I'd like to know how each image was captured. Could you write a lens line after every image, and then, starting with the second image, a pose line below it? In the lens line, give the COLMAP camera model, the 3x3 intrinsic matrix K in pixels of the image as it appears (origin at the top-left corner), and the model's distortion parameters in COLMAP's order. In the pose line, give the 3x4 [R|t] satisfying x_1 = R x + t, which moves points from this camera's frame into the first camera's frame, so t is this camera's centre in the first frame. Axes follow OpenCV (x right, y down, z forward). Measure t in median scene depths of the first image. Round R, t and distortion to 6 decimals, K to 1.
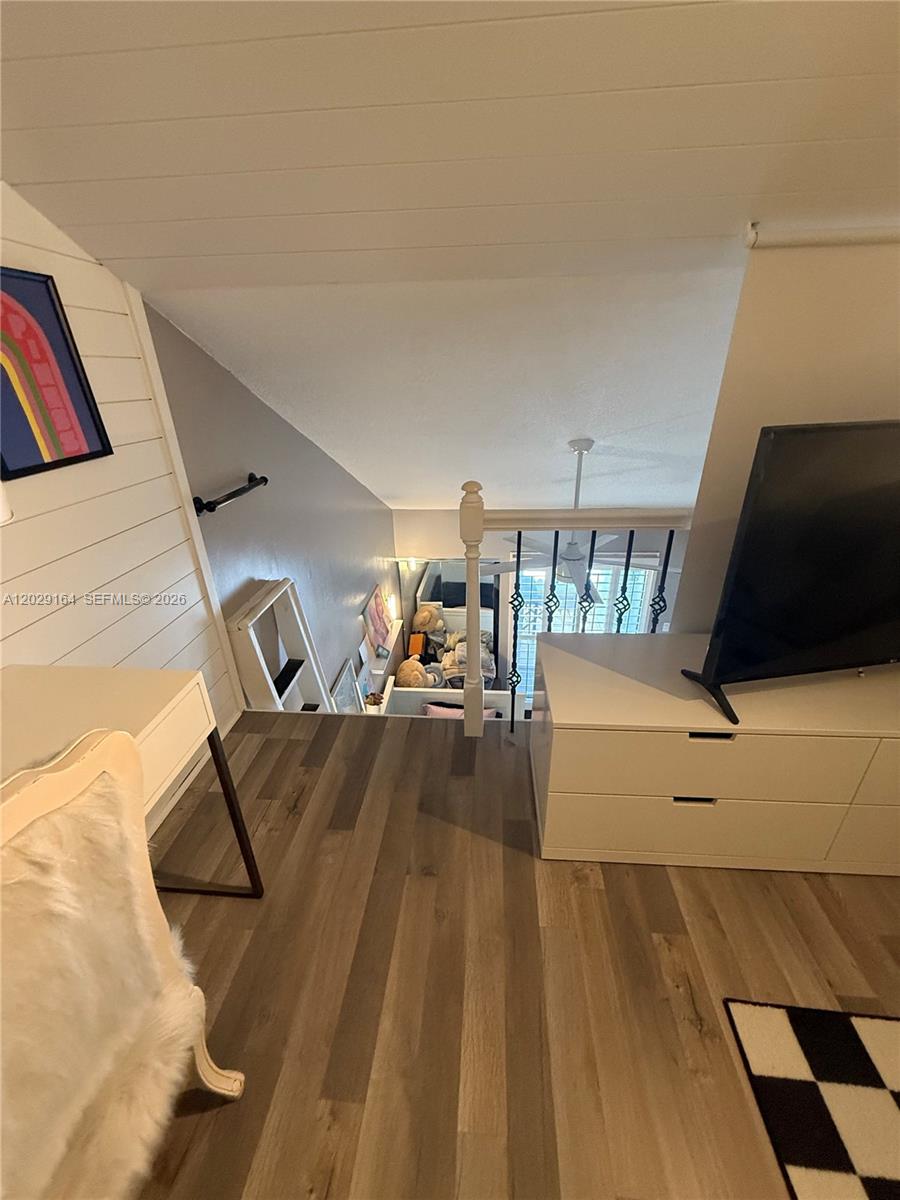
lens RADIAL K [[478.8, 0, 448.7], [0, 478.8, 599.8], [0, 0, 1]] dist [0.002042, 0.000582]
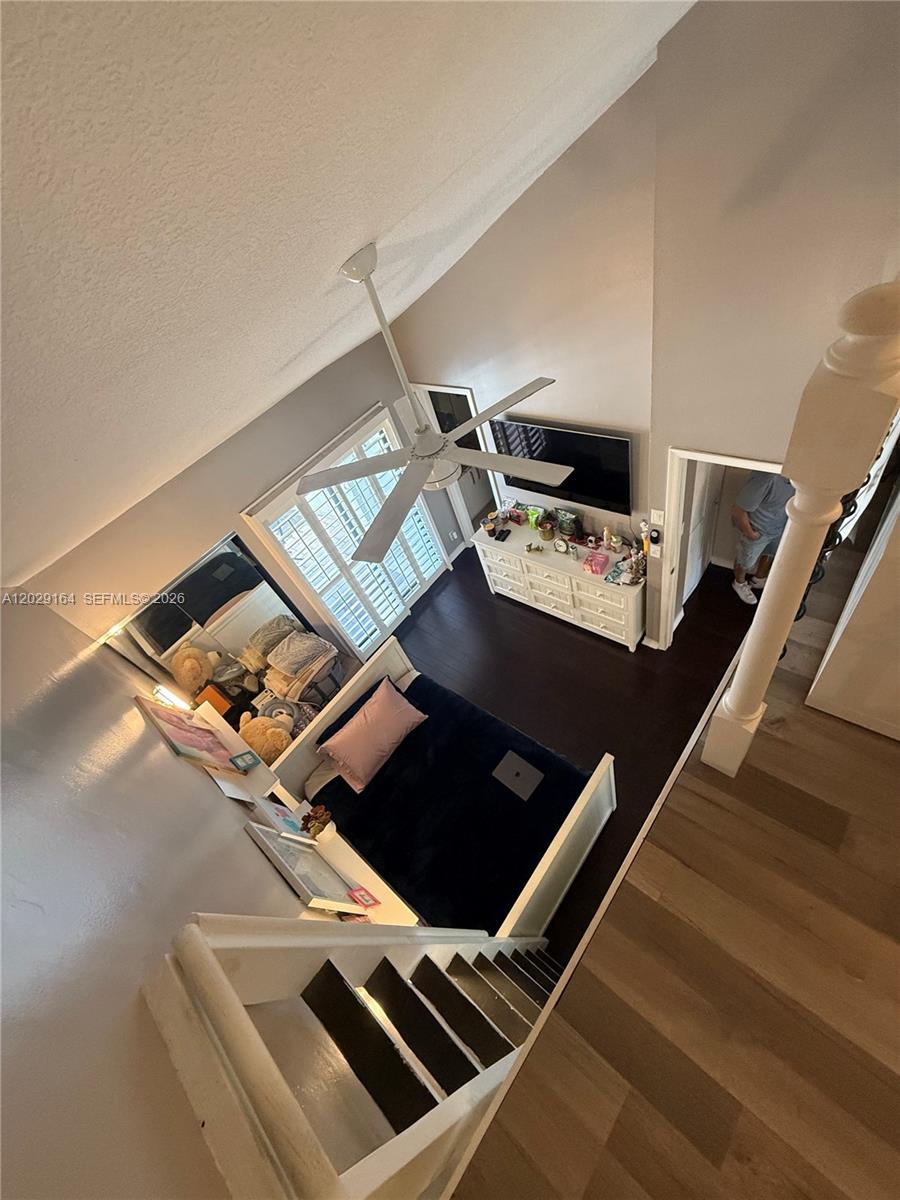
lens RADIAL K [[478.8, 0, 452.8], [0, 478.8, 599.5], [0, 0, 1]] dist [0.002042, 0.000582]
pose [[0.554526, -0.703343, 0.444758, -0.179300], [0.581049, 0.709852, 0.398110, -0.202347], [-0.595720, 0.037663, 0.802308, 0.504024]]
